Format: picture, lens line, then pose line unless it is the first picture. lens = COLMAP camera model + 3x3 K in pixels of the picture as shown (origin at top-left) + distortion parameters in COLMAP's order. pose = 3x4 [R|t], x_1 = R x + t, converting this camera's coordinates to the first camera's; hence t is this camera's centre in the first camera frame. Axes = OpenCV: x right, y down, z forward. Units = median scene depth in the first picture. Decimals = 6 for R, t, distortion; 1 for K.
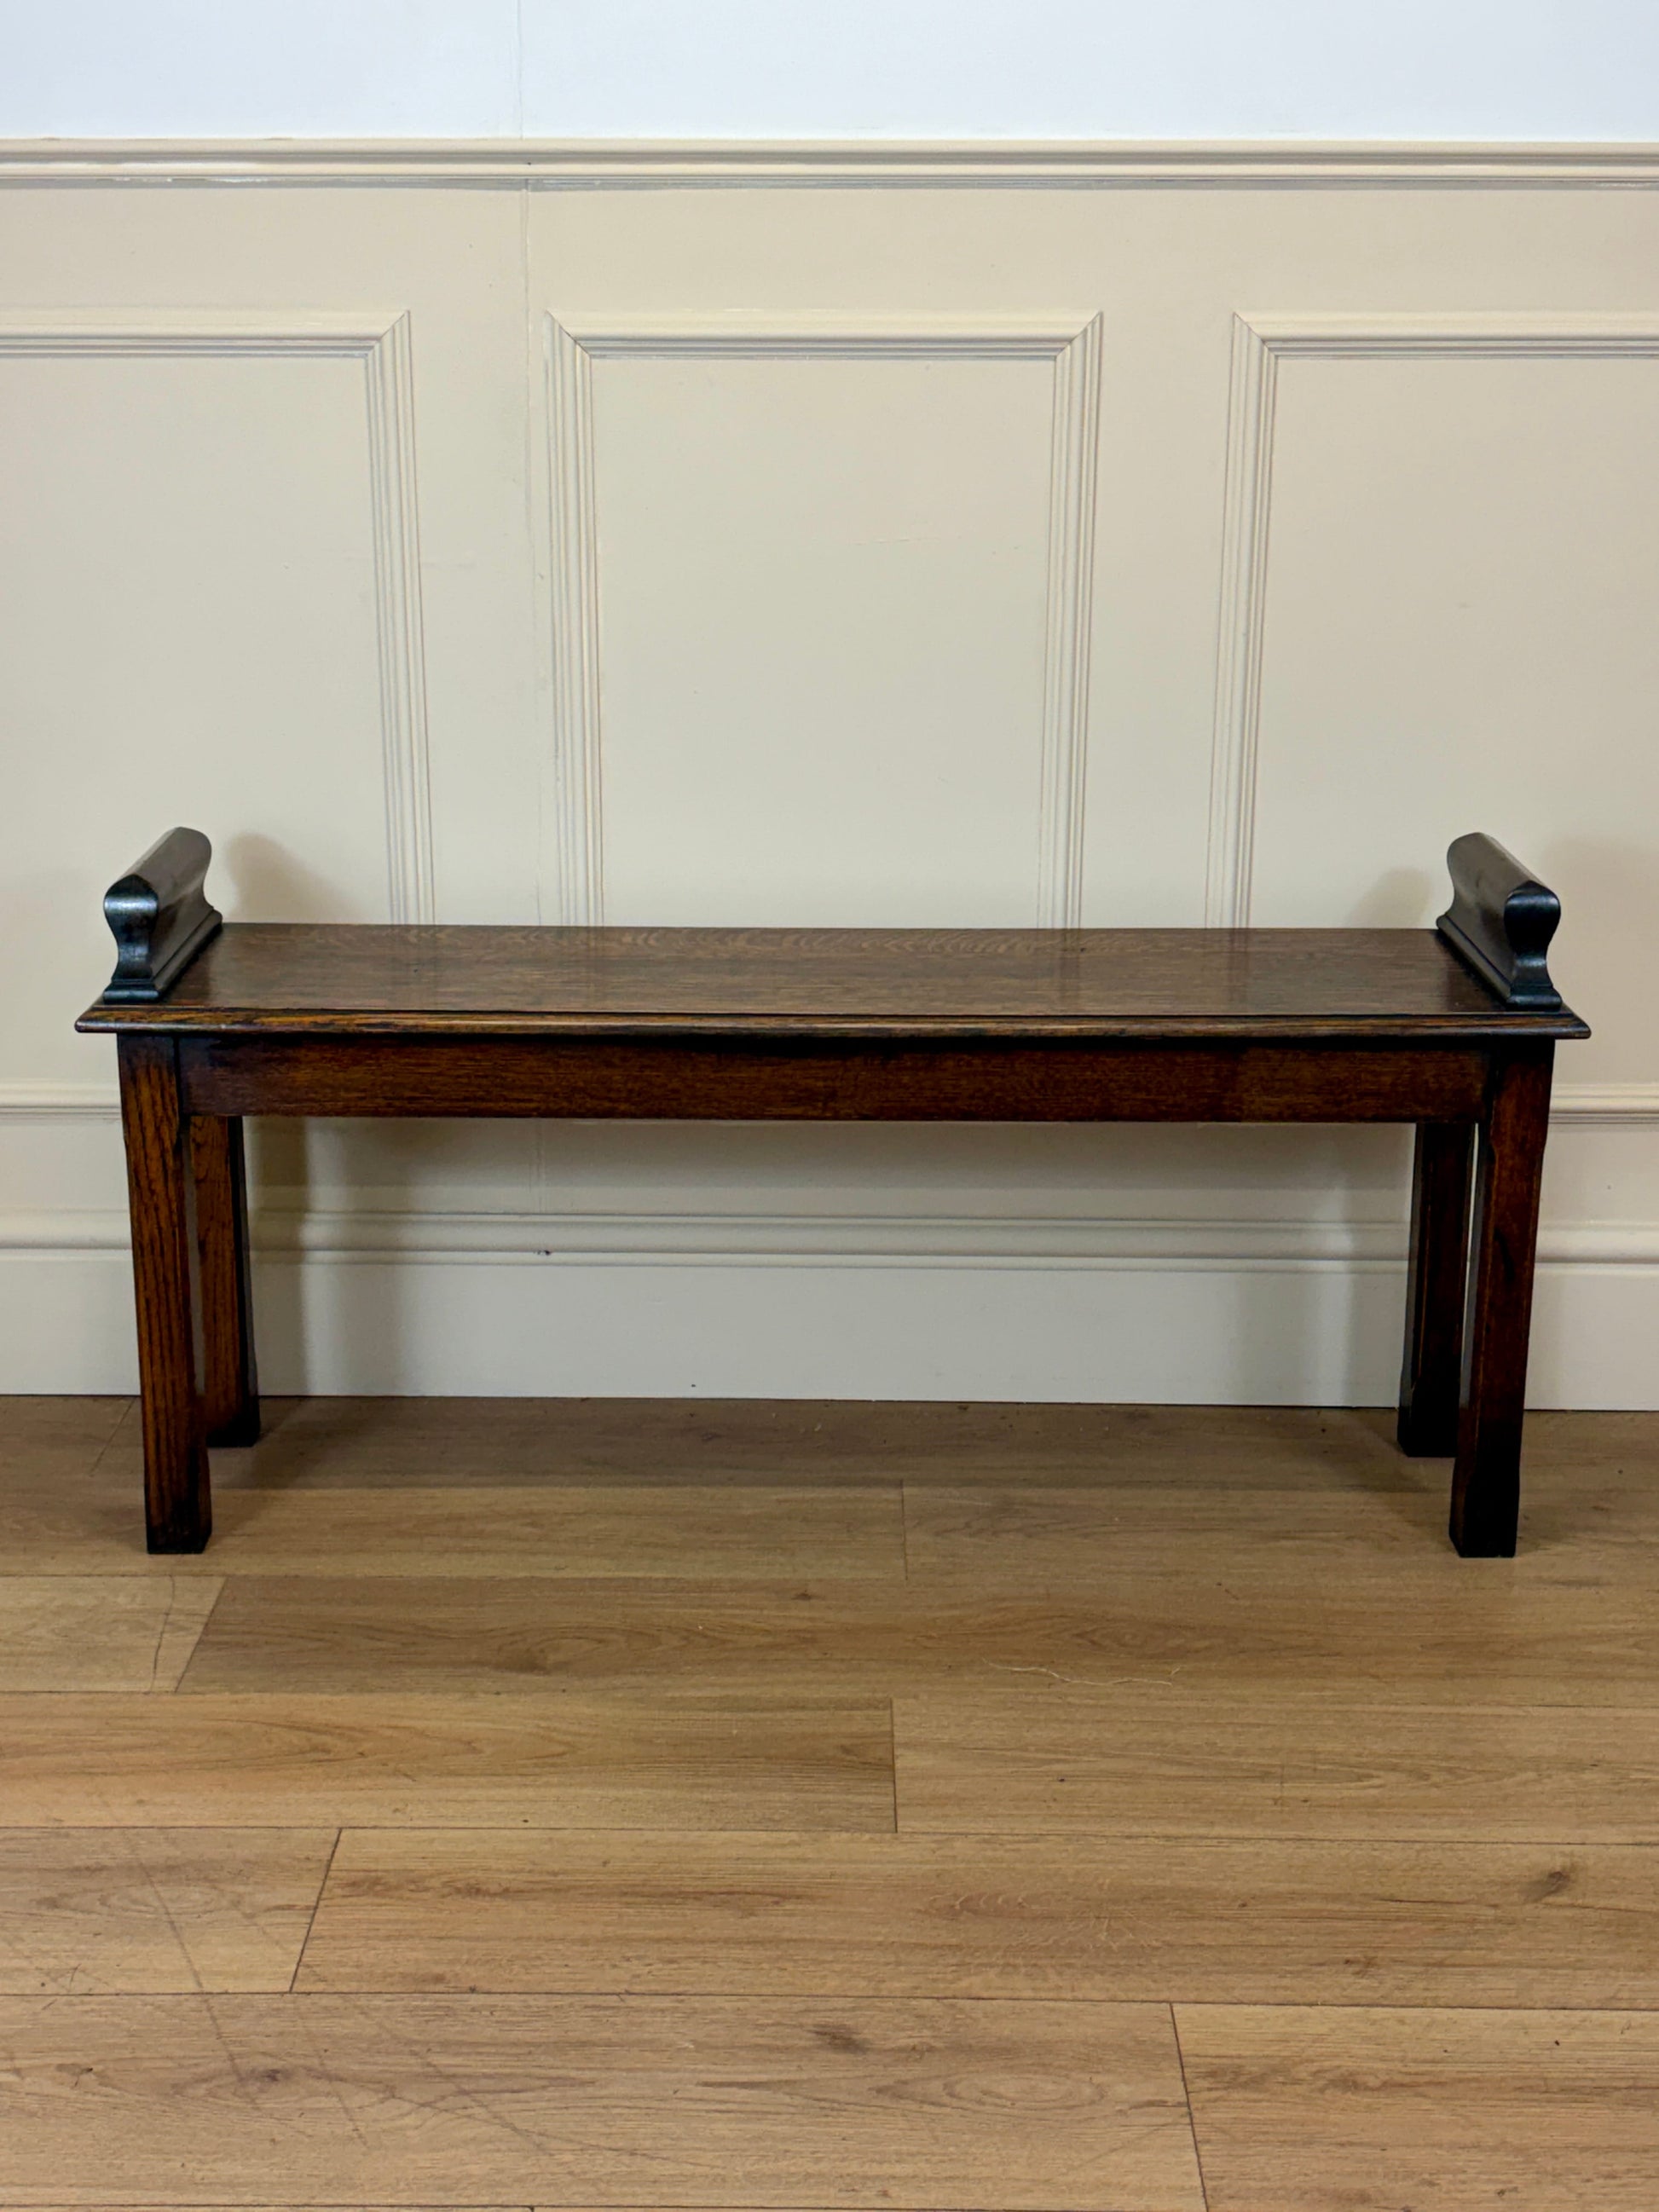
lens RADIAL K [[3028.0, 0, 828.7], [0, 3028.0, 1117.3], [0, 0, 1]] dist [0.254454, -0.996948]
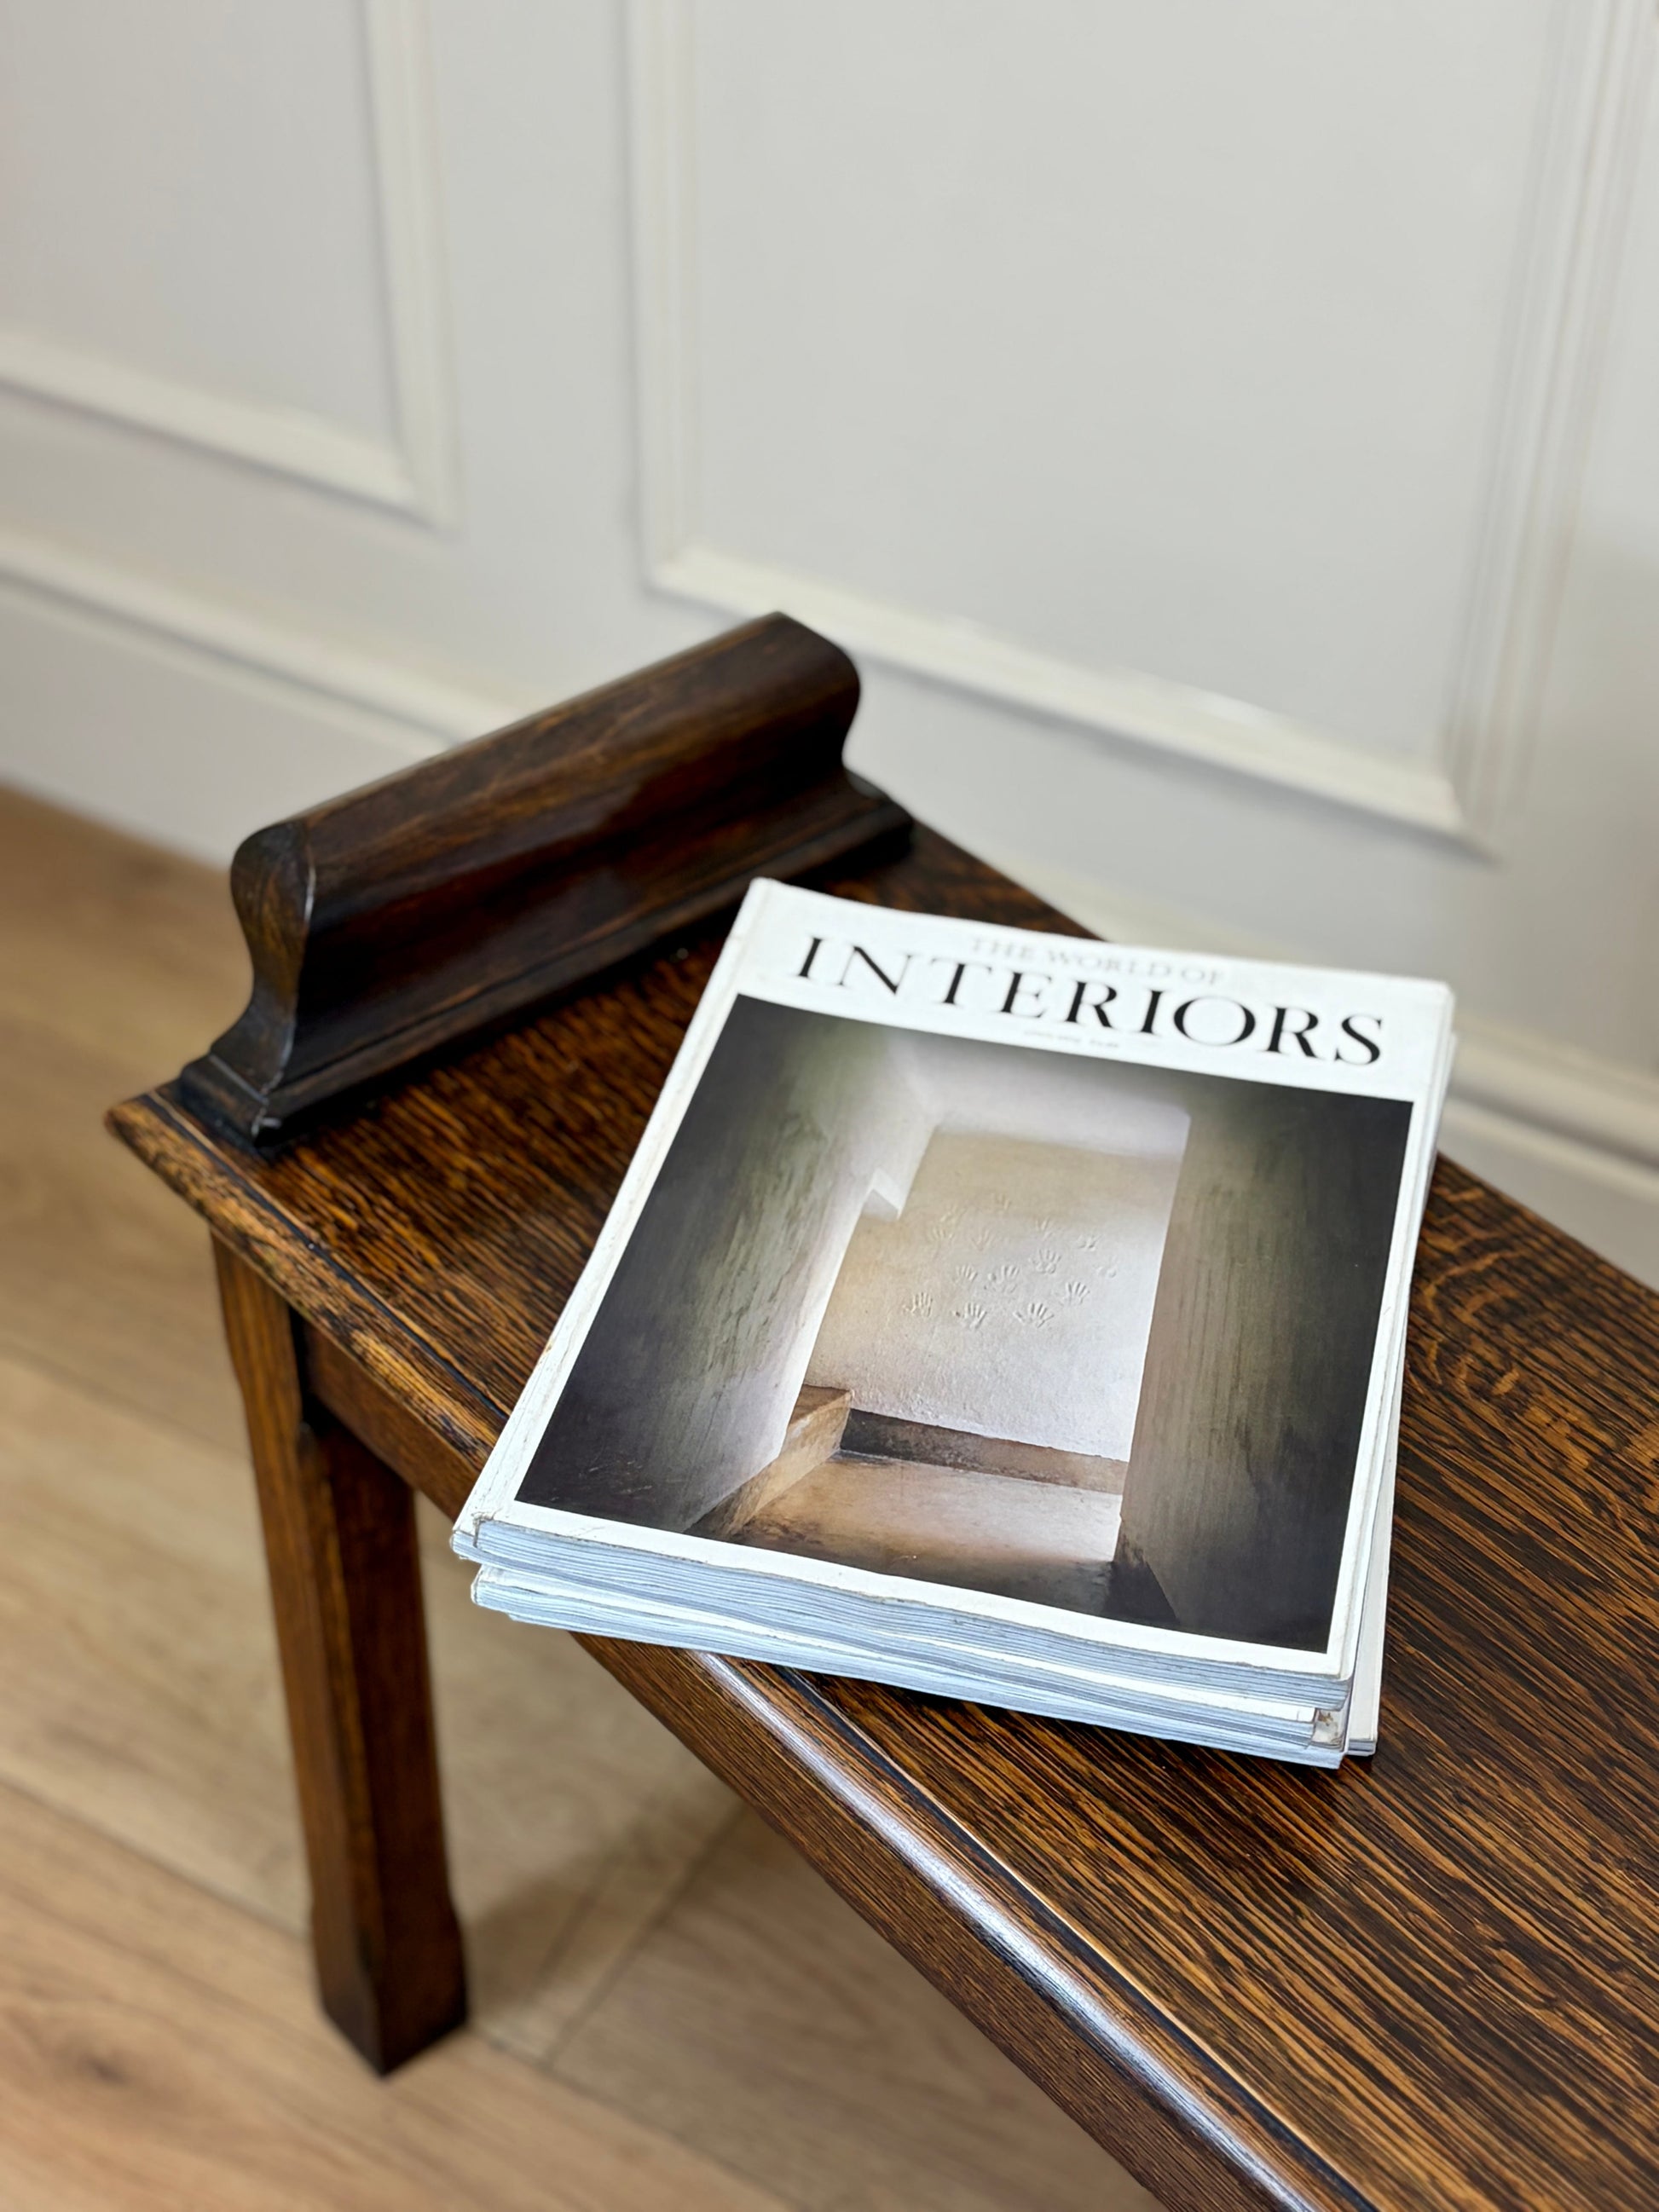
lens RADIAL K [[3324.9, 0, 818.3], [0, 3324.9, 1120.7], [0, 0, 1]] dist [0.258939, -1.109369]
pose [[0.648031, 0.486964, -0.585595, 0.074856], [-0.229687, 0.858046, 0.459349, -0.250890], [0.726154, -0.163169, 0.667889, 0.757468]]
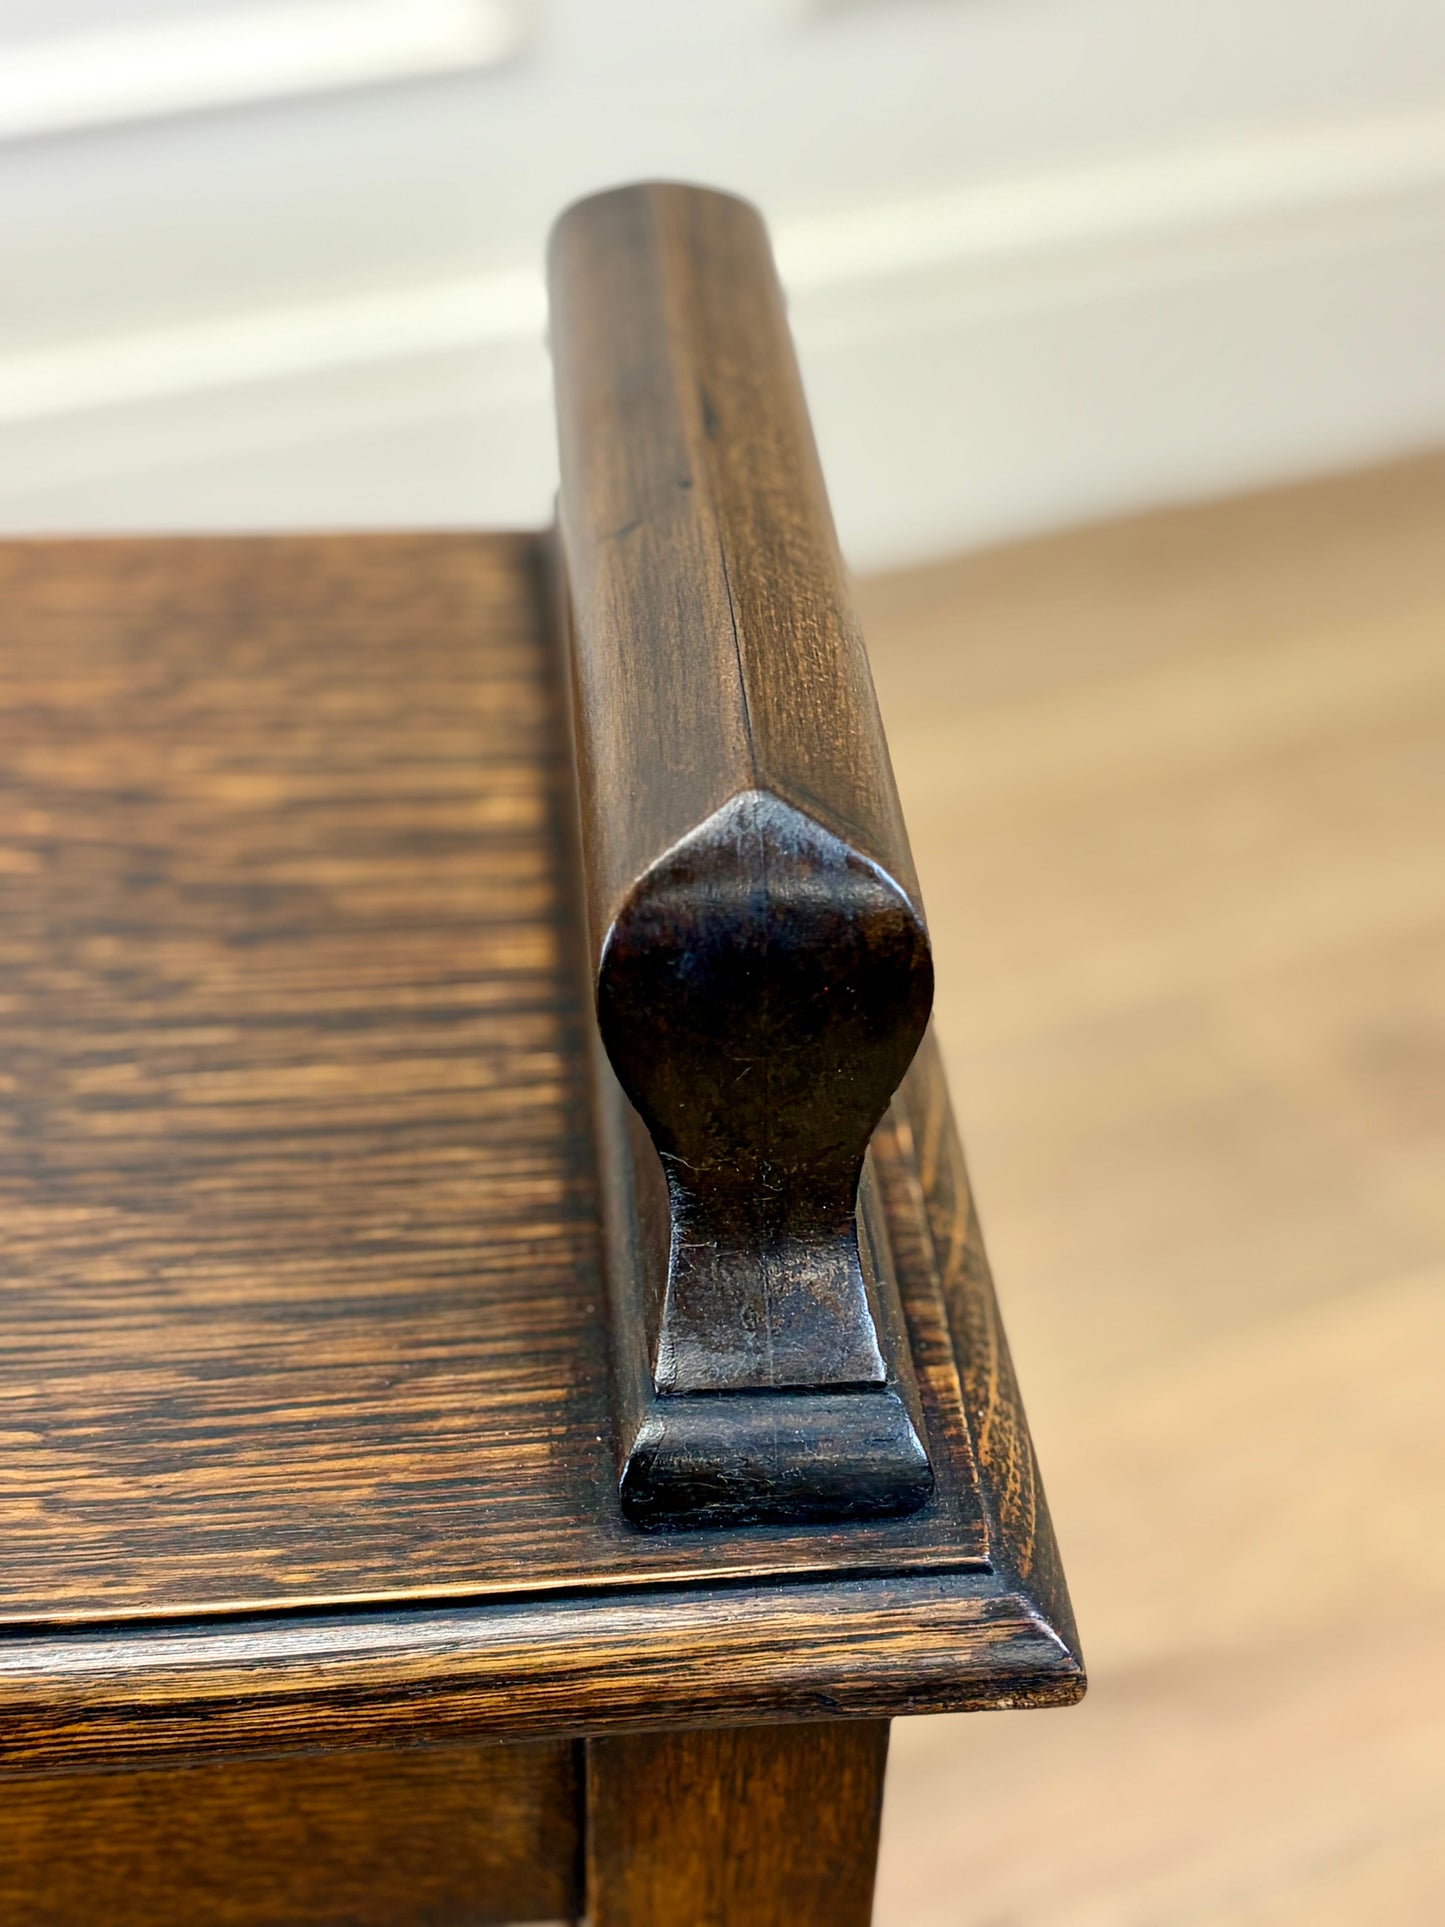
lens RADIAL K [[2896.3, 0, 712.7], [0, 2896.3, 976.3], [0, 0, 1]] dist [0.258939, -1.109369]
pose [[0.997206, -0.041800, 0.061904, 0.216008], [0.015702, 0.927551, 0.373367, -0.125861], [-0.073026, -0.371352, 0.925616, 0.849773]]
